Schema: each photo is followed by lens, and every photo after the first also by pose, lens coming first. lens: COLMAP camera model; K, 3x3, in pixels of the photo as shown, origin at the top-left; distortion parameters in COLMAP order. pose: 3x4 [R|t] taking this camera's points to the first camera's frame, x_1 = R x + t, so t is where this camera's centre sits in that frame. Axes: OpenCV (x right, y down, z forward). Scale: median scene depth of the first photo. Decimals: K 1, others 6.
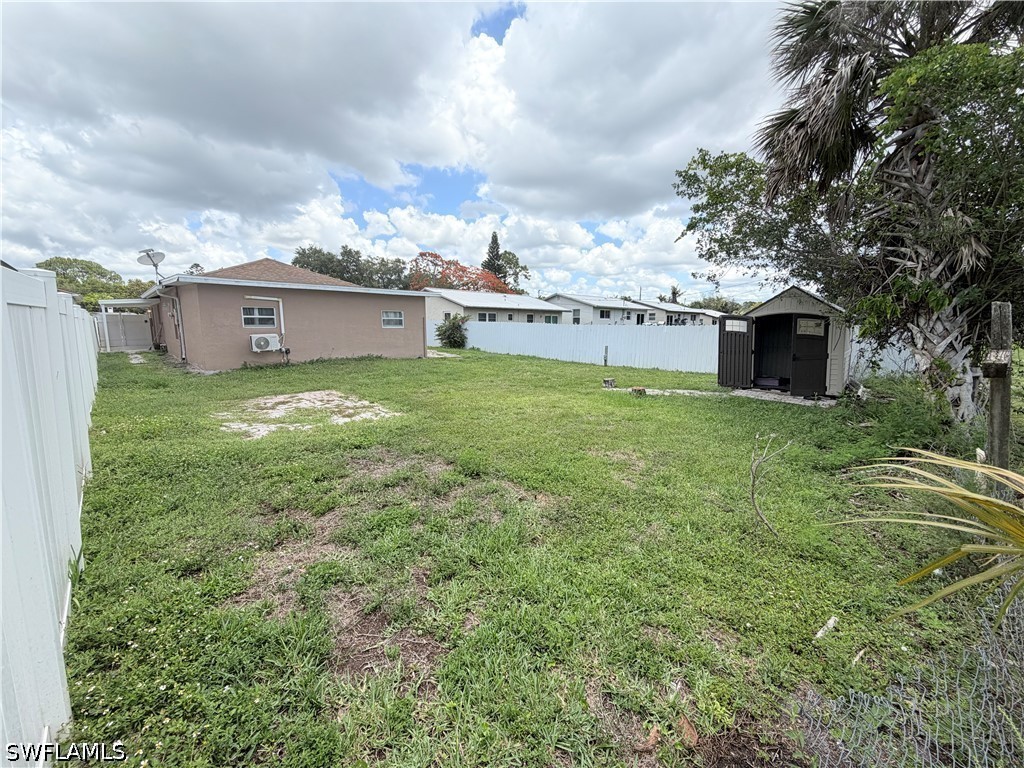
lens RADIAL K [[409.5, 0, 509.8], [0, 409.5, 372.7], [0, 0, 1]] dist [-0.002628, -0.000060]
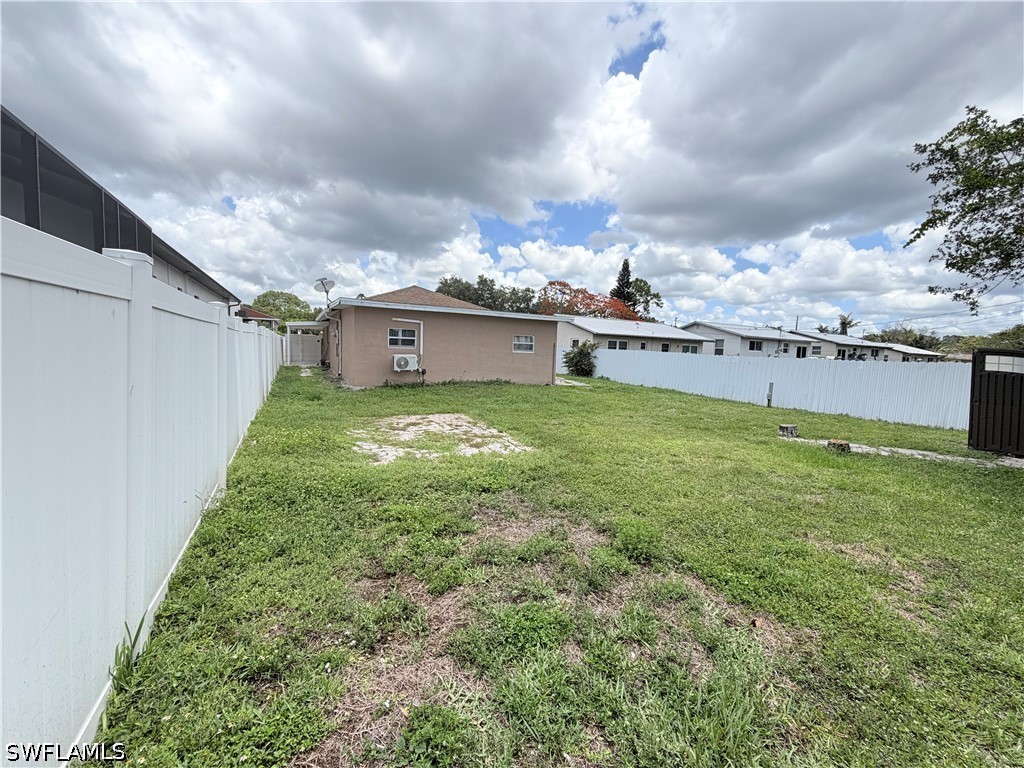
lens RADIAL K [[409.5, 0, 509.8], [0, 409.5, 372.7], [0, 0, 1]] dist [-0.002628, -0.000060]
pose [[0.955969, 0.045098, -0.289980, -0.034085], [-0.064648, 0.996210, -0.058190, -0.003957], [0.286257, 0.074375, 0.955262, 0.071968]]
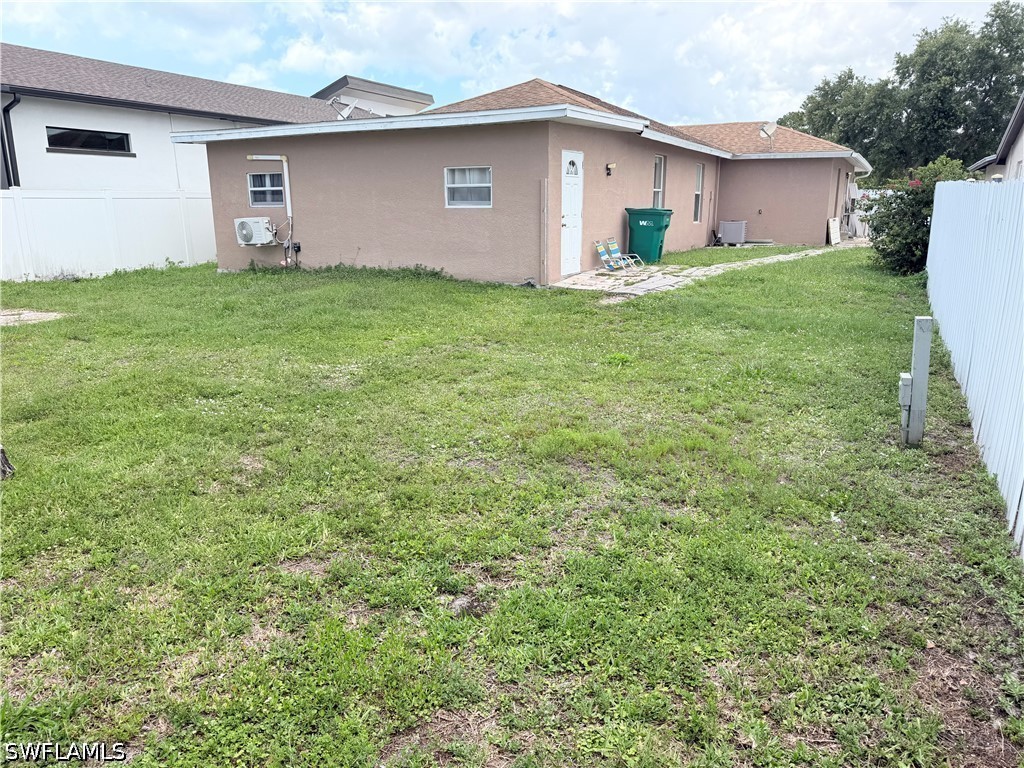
lens RADIAL K [[706.1, 0, 510.7], [0, 706.1, 382.7], [0, 0, 1]] dist [0.001001, 0.000843]
pose [[0.300580, 0.242829, -0.922326, 0.528470], [-0.098686, 0.969774, 0.223160, -0.118167], [0.948637, 0.023943, 0.315459, 0.947826]]
